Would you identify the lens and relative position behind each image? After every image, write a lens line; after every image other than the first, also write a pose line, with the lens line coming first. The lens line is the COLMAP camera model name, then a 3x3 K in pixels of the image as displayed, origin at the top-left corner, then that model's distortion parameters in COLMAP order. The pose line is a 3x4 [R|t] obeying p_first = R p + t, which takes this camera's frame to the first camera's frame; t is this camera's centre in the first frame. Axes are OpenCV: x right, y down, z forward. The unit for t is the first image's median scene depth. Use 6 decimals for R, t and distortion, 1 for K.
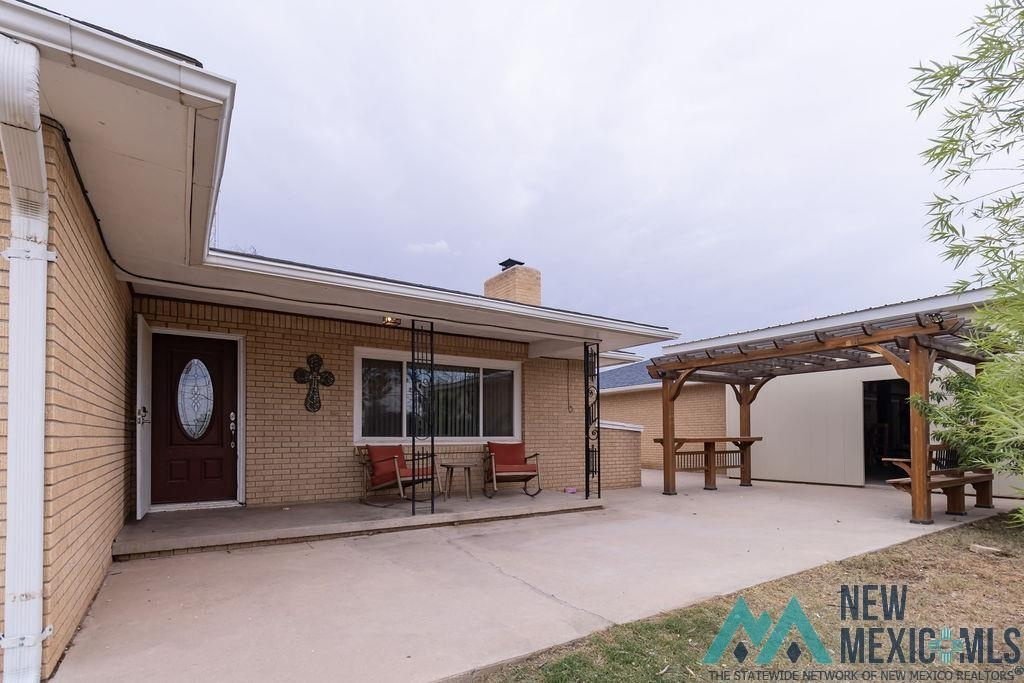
lens RADIAL K [[501.3, 0, 505.1], [0, 501.3, 421.7], [0, 0, 1]] dist [-0.000478, 0.000038]
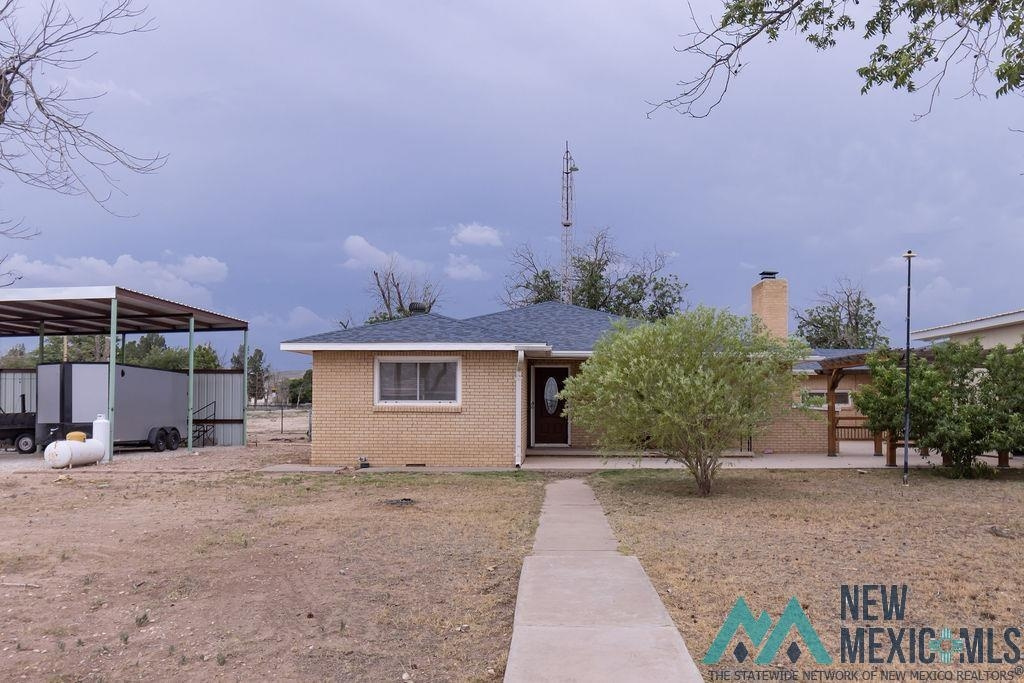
lens RADIAL K [[832.5, 0, 505.8], [0, 832.5, 377.6], [0, 0, 1]] dist [-0.000008, 0.004520]
pose [[0.803266, -0.020017, -0.595283, 1.184968], [0.013809, 0.999792, -0.014984, -0.066167], [0.595460, 0.003816, 0.803376, -1.738537]]
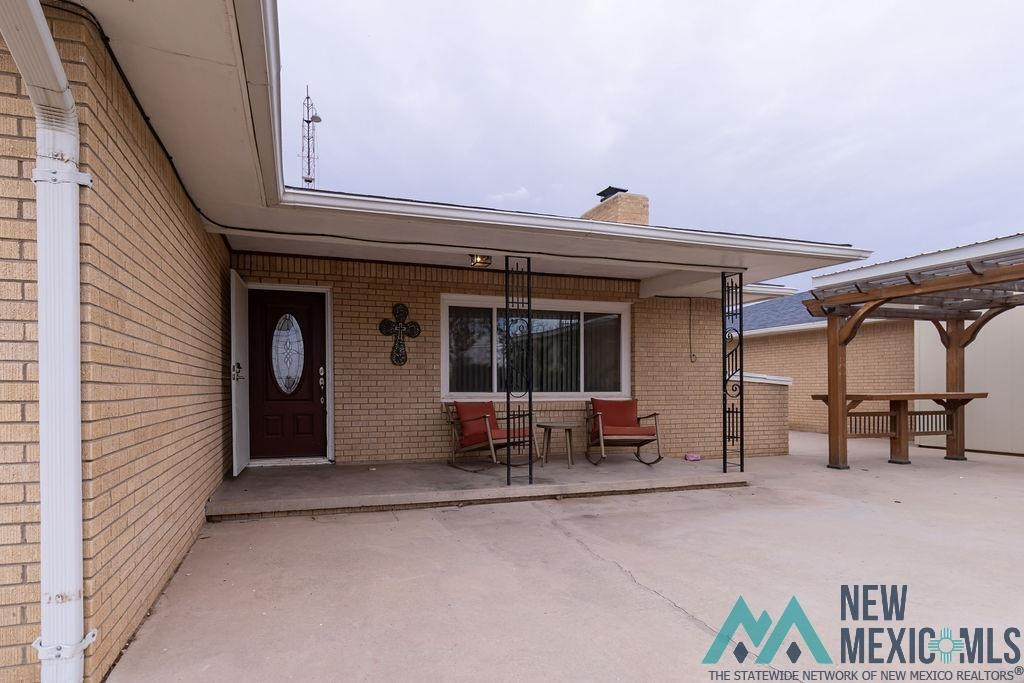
lens RADIAL K [[495.7, 0, 439.7], [0, 495.7, 392.4], [0, 0, 1]] dist [0.003015, 0.000638]
pose [[0.957148, 0.003680, -0.289576, -0.039552], [0.007602, 0.999255, 0.037827, -0.003799], [0.289500, -0.038407, 0.956407, 0.125569]]
